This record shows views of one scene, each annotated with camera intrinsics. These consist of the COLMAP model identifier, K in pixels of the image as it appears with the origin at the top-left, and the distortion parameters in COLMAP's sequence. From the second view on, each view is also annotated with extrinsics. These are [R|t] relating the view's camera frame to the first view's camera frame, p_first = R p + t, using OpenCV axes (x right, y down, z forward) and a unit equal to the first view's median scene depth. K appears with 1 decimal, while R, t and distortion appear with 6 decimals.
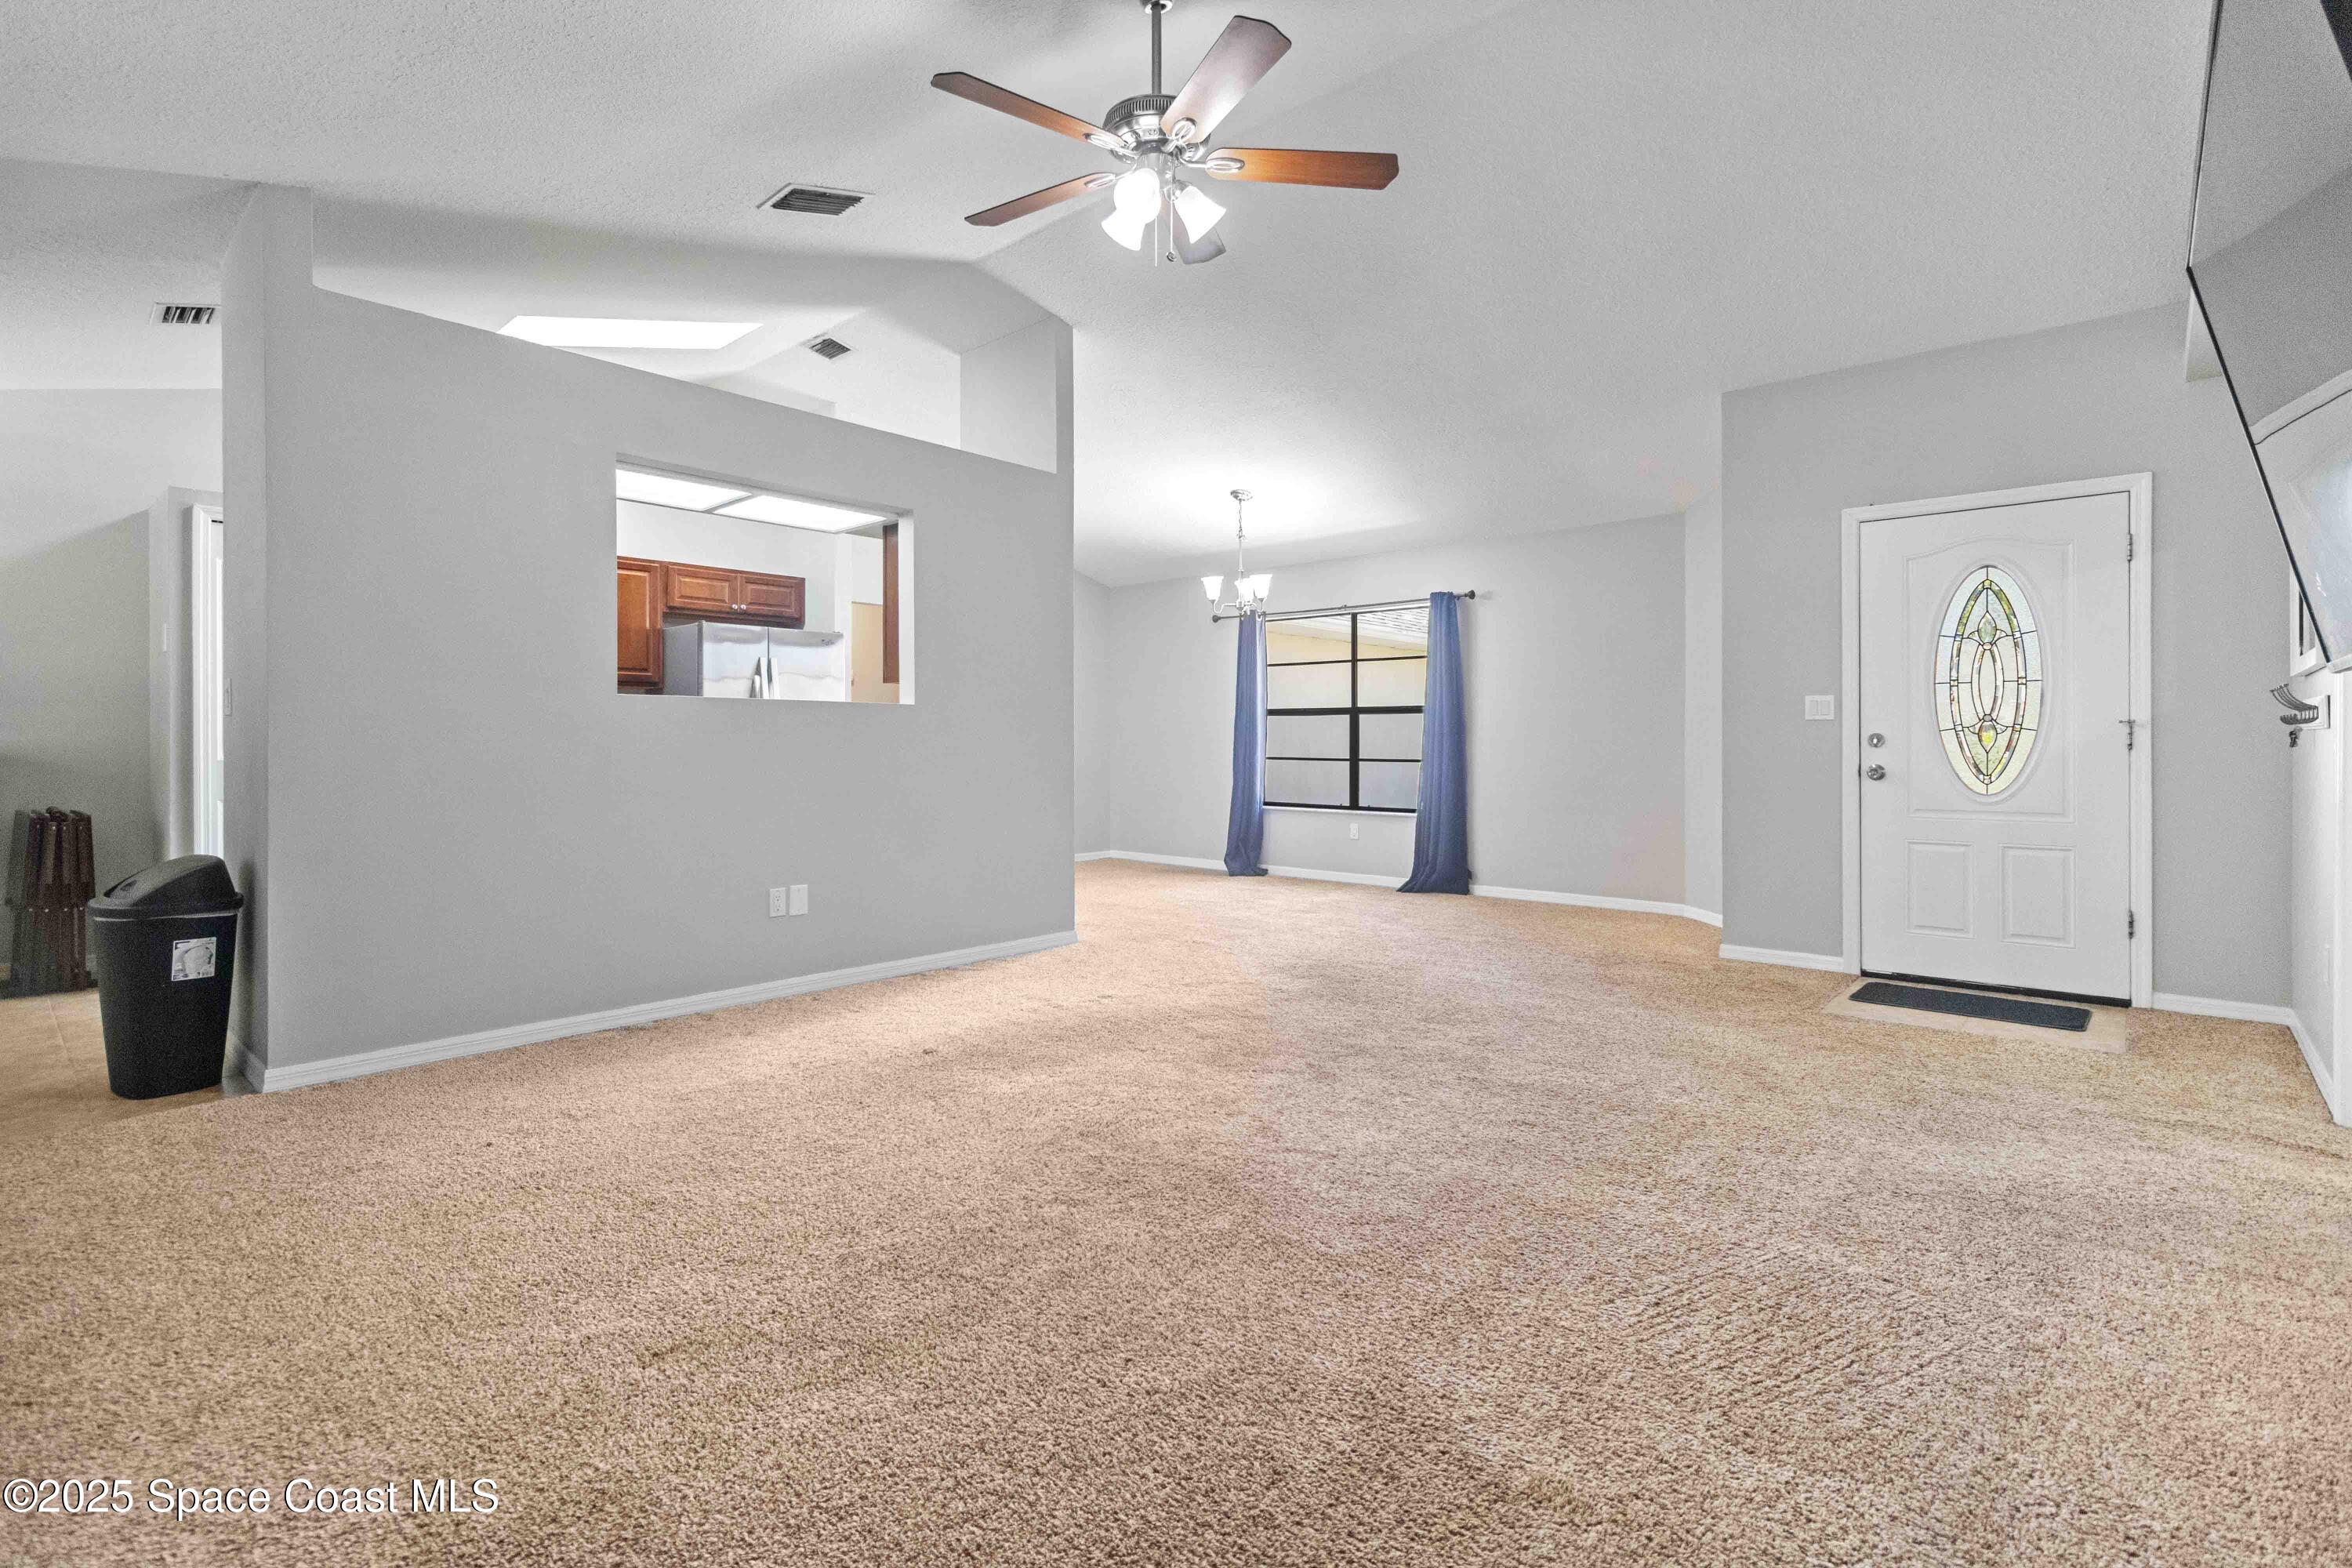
lens RADIAL K [[1086.6, 0, 1164.6], [0, 1086.6, 748.8], [0, 0, 1]] dist [0.000312, -0.000351]
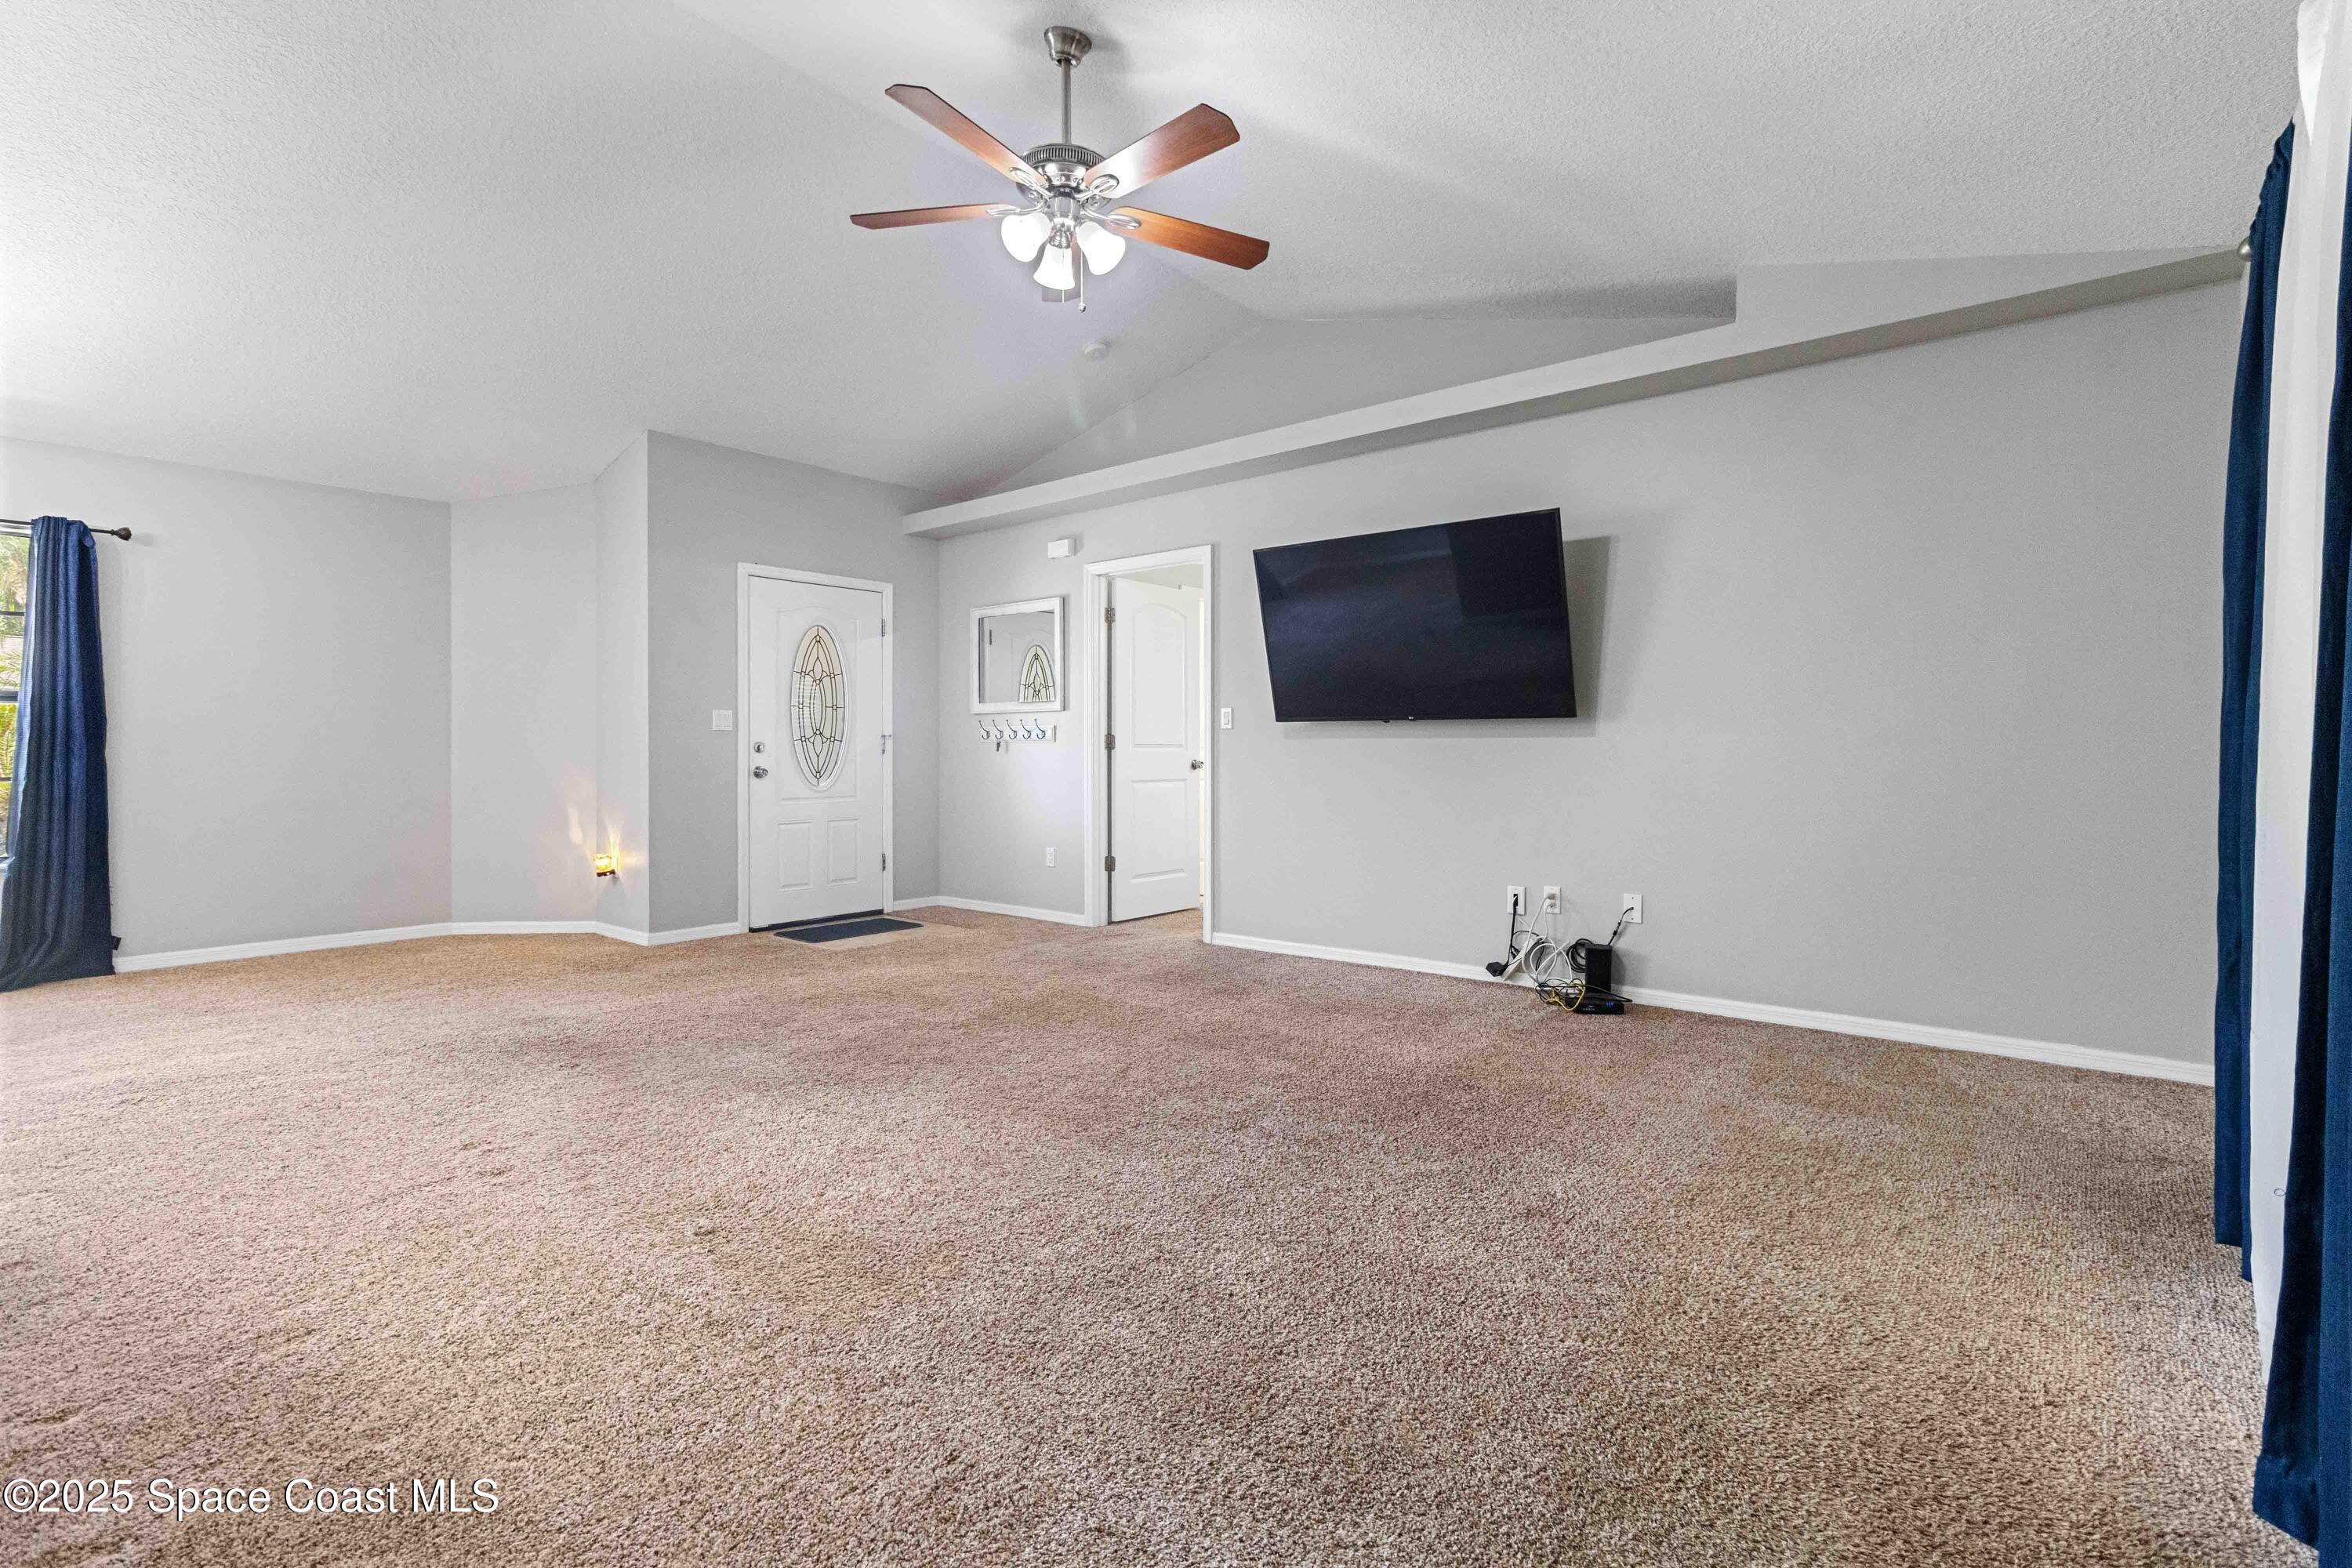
lens RADIAL K [[1086.6, 0, 1164.6], [0, 1086.6, 748.8], [0, 0, 1]] dist [0.000312, -0.000351]
pose [[-0.028493, 0.001278, 0.999593, -0.666821], [0.007295, 0.999973, -0.001070, -0.001088], [-0.999567, 0.007262, -0.028501, 0.576332]]
